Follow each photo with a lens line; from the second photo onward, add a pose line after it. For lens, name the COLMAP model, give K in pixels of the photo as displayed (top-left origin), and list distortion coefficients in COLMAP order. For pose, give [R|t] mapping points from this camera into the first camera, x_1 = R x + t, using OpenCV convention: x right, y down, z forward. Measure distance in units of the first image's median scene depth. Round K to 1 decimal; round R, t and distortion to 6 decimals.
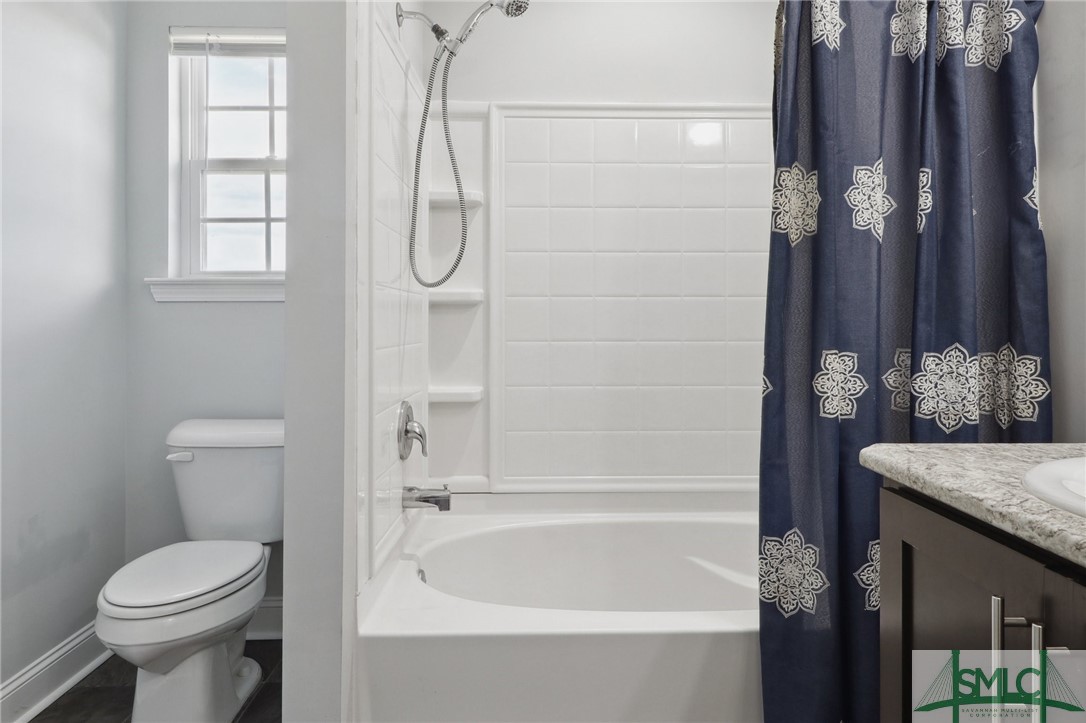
lens RADIAL K [[701.2, 0, 527.7], [0, 701.2, 319.8], [0, 0, 1]] dist [0.003740, -0.013753]
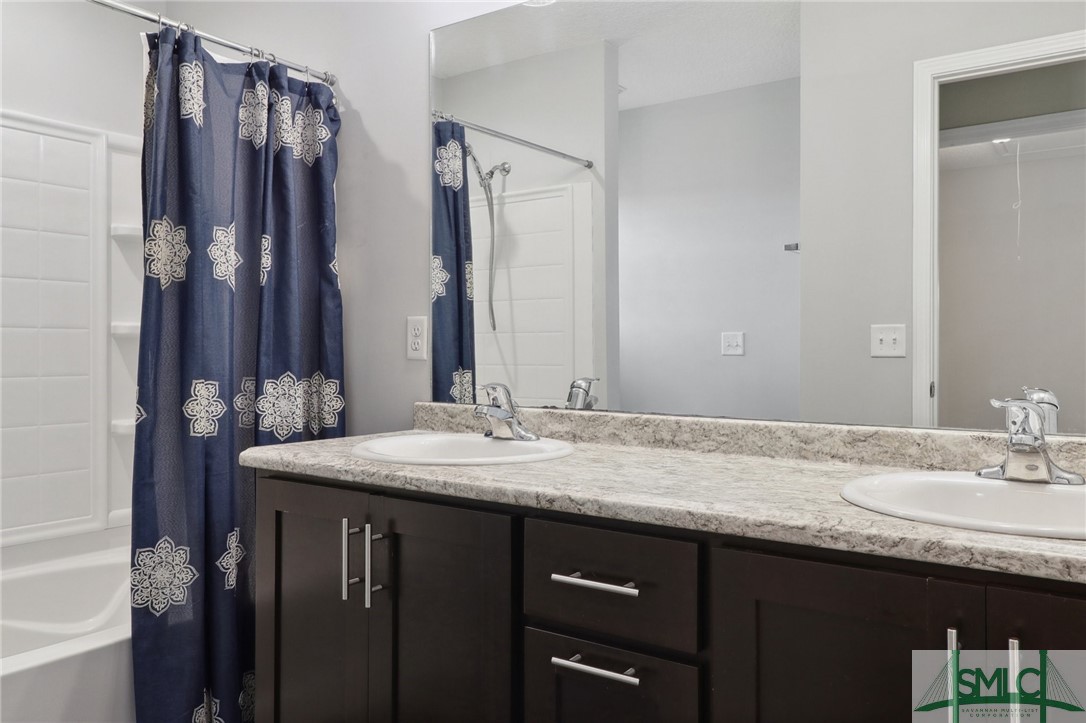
lens RADIAL K [[862.1, 0, 539.0], [0, 862.1, 334.0], [0, 0, 1]] dist [0.053116, 0.014577]
pose [[0.602056, 0.015343, 0.798306, -0.394517], [-0.002034, 0.999842, -0.017683, -0.009568], [-0.798451, 0.009022, 0.601992, -0.348622]]
